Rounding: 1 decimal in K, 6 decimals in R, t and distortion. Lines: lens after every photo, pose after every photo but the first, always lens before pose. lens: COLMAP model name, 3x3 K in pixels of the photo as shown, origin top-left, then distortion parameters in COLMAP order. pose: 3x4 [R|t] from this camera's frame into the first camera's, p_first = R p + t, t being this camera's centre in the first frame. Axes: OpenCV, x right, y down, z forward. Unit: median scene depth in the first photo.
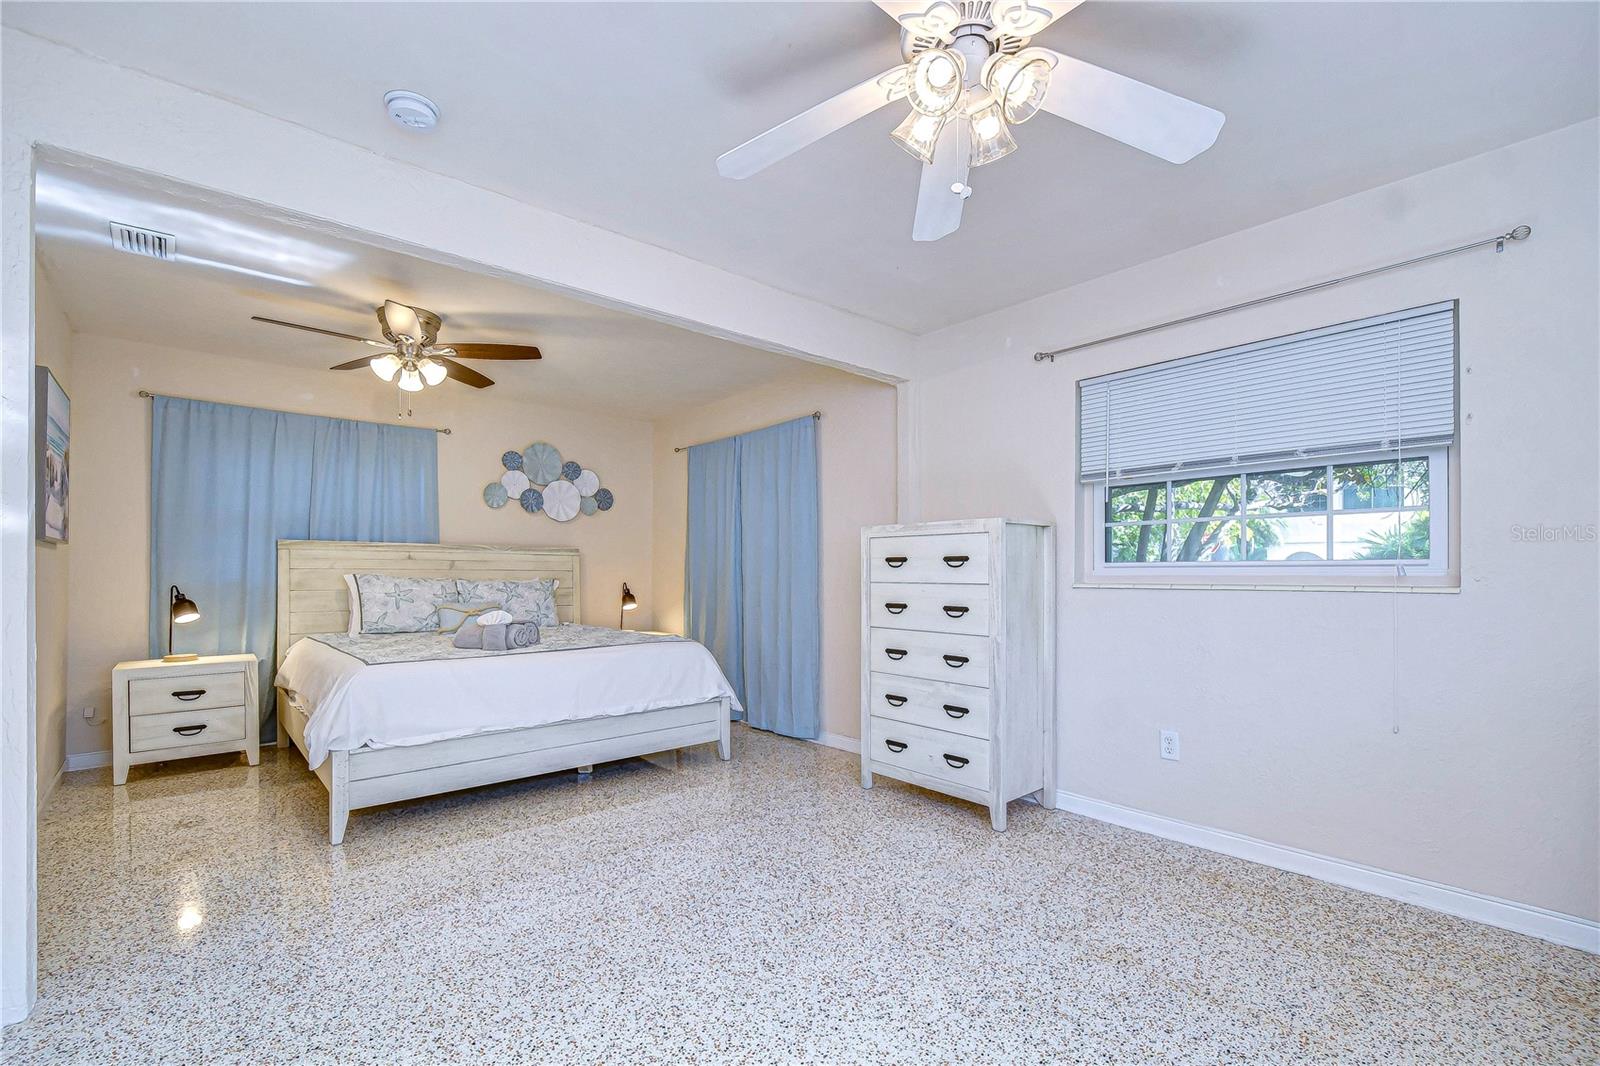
lens RADIAL K [[720.6, 0, 801.4], [0, 720.6, 568.8], [0, 0, 1]] dist [-0.002462, -0.004702]
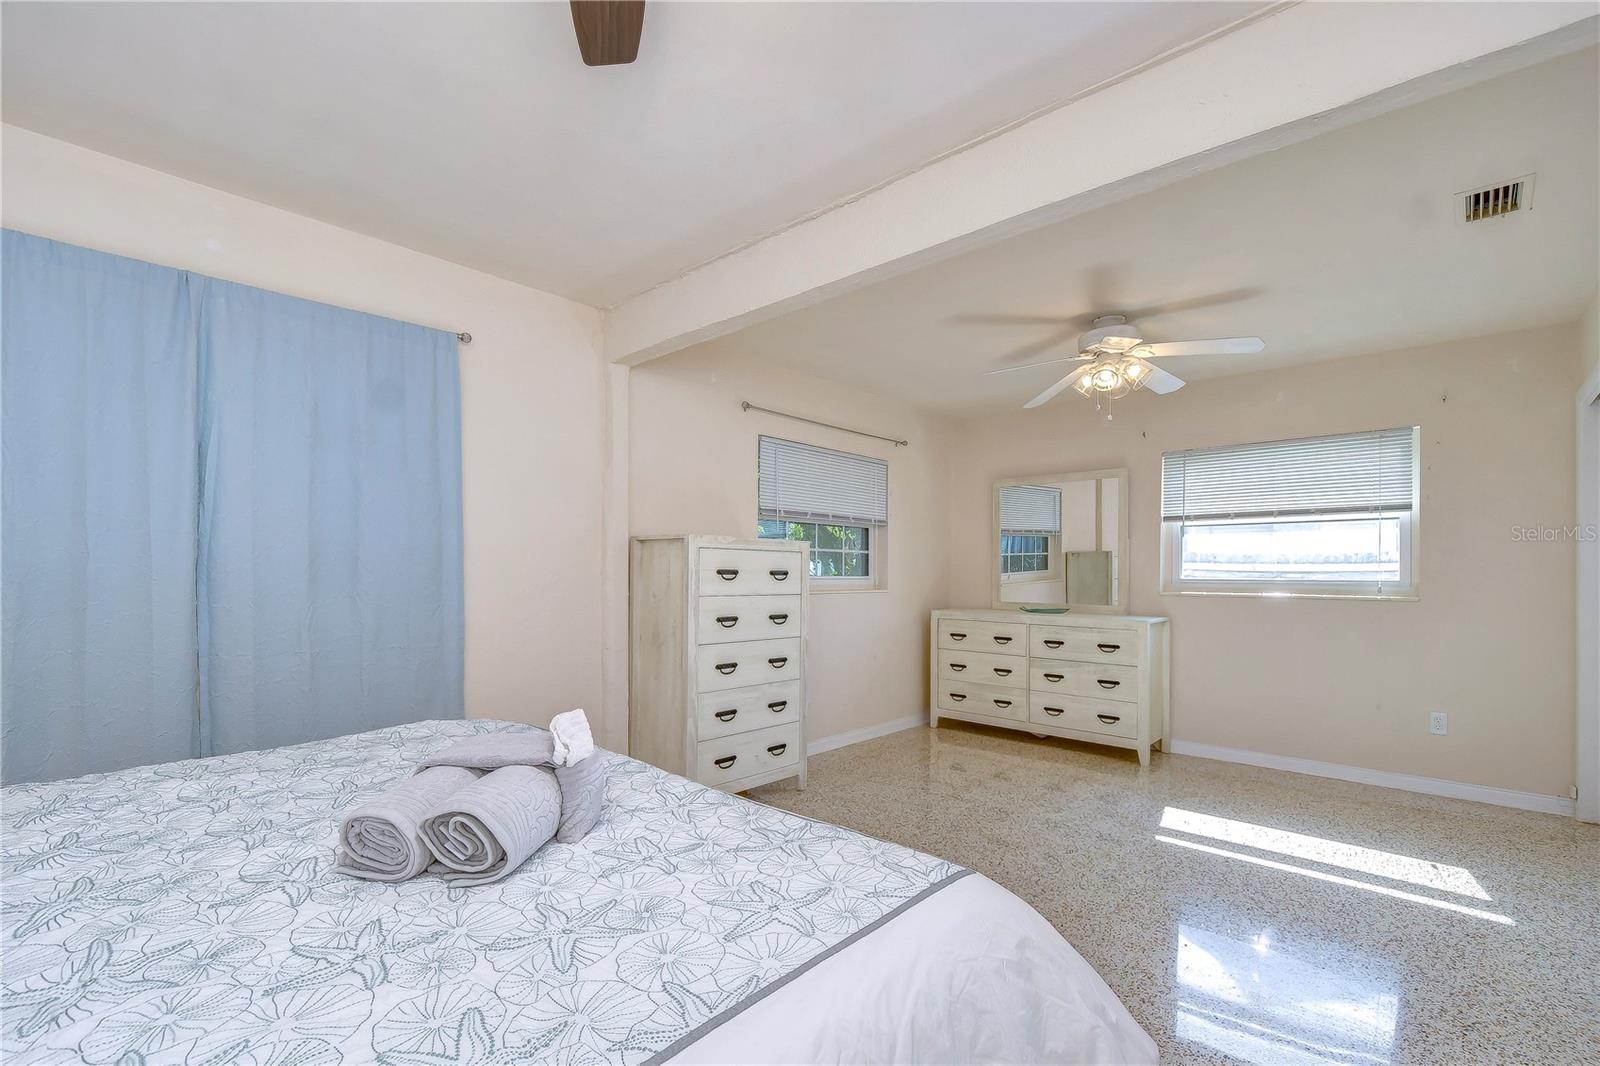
lens RADIAL K [[720.6, 0, 801.4], [0, 720.6, 568.8], [0, 0, 1]] dist [-0.002462, -0.004702]
pose [[-0.123352, 0.005555, 0.992347, -0.896191], [-0.015875, 0.999845, -0.007571, -0.012019], [-0.992236, -0.016687, -0.123244, 1.069857]]
